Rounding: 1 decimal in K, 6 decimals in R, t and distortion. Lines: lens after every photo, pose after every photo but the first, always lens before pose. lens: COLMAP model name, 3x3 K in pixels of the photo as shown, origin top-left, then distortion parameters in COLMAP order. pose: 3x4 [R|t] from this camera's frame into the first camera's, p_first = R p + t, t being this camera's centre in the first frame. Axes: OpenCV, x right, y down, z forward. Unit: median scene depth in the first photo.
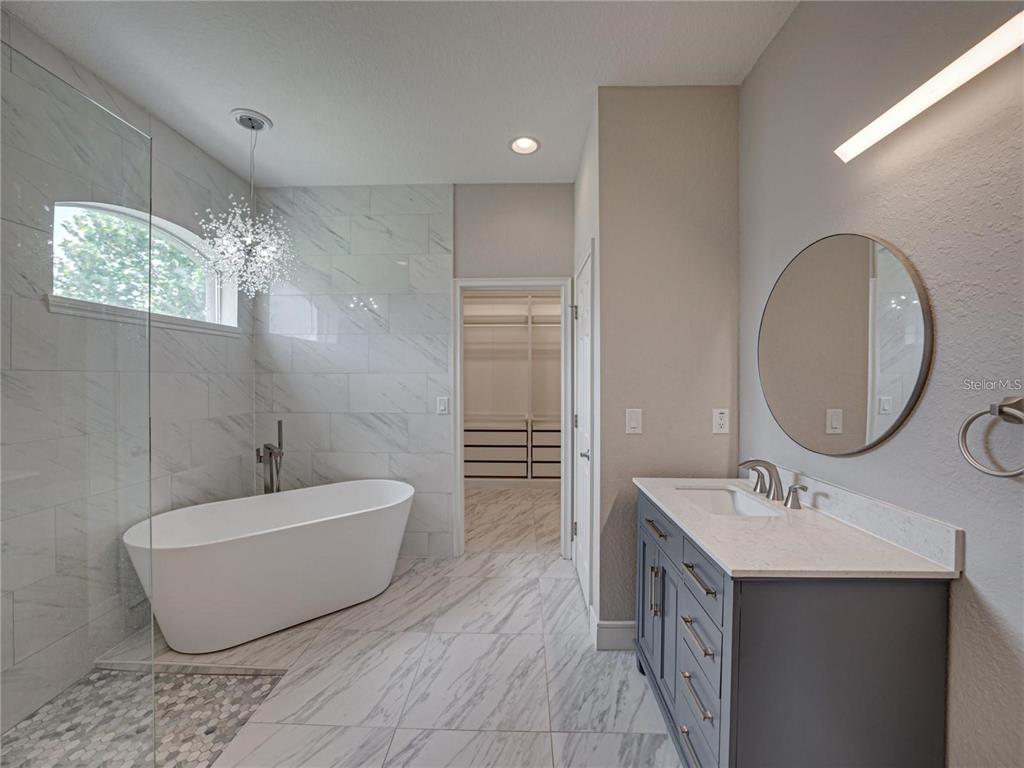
lens RADIAL K [[404.2, 0, 509.5], [0, 404.2, 379.3], [0, 0, 1]] dist [-0.026601, 0.004145]
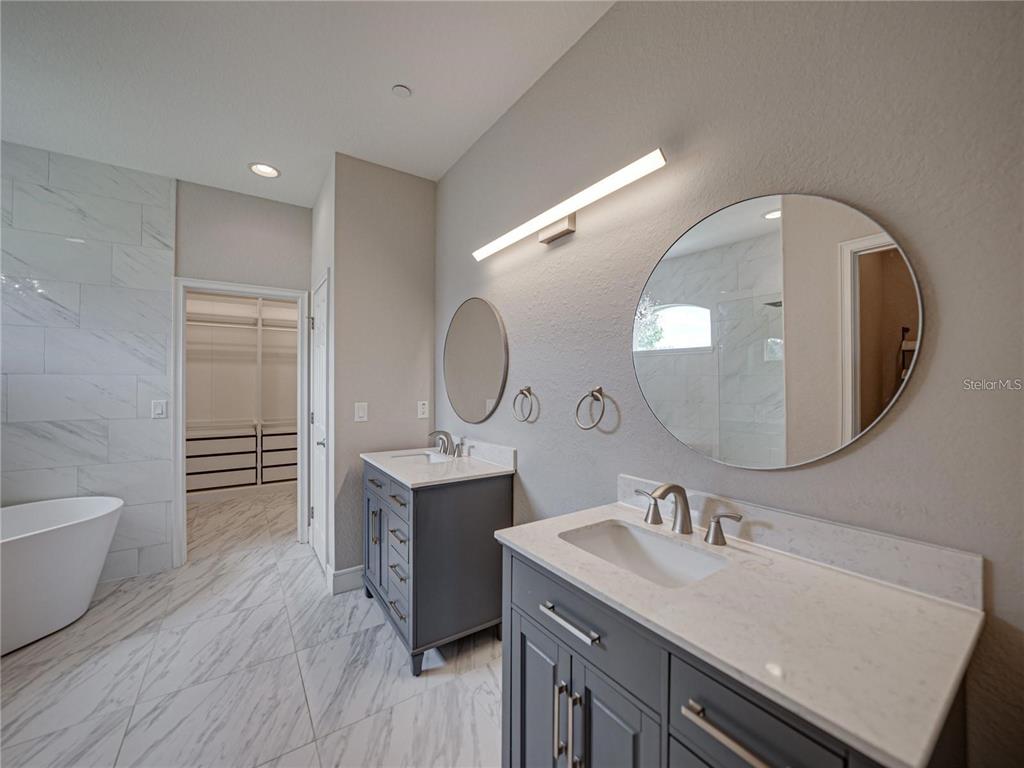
lens RADIAL K [[404.2, 0, 515.1], [0, 404.2, 381.3], [0, 0, 1]] dist [-0.026601, 0.004145]
pose [[0.803408, 0.003565, 0.595418, -0.064813], [0.002737, 0.999949, -0.009679, 0.015021], [-0.595422, 0.009406, 0.803358, -0.322200]]
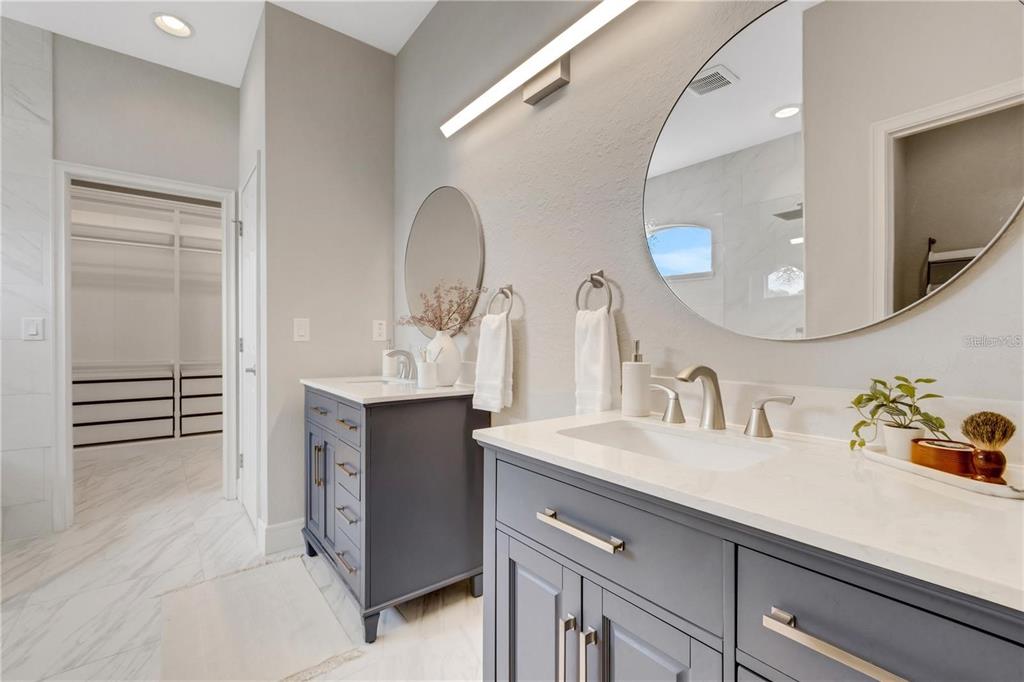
lens RADIAL K [[445.3, 0, 515.2], [0, 445.3, 341.6], [0, 0, 1]] dist [-0.005740, 0.000143]
pose [[0.760780, -0.003874, 0.648998, -0.025643], [0.003389, 0.999992, 0.001997, 0.119860], [-0.649000, 0.000680, 0.760788, -0.242821]]
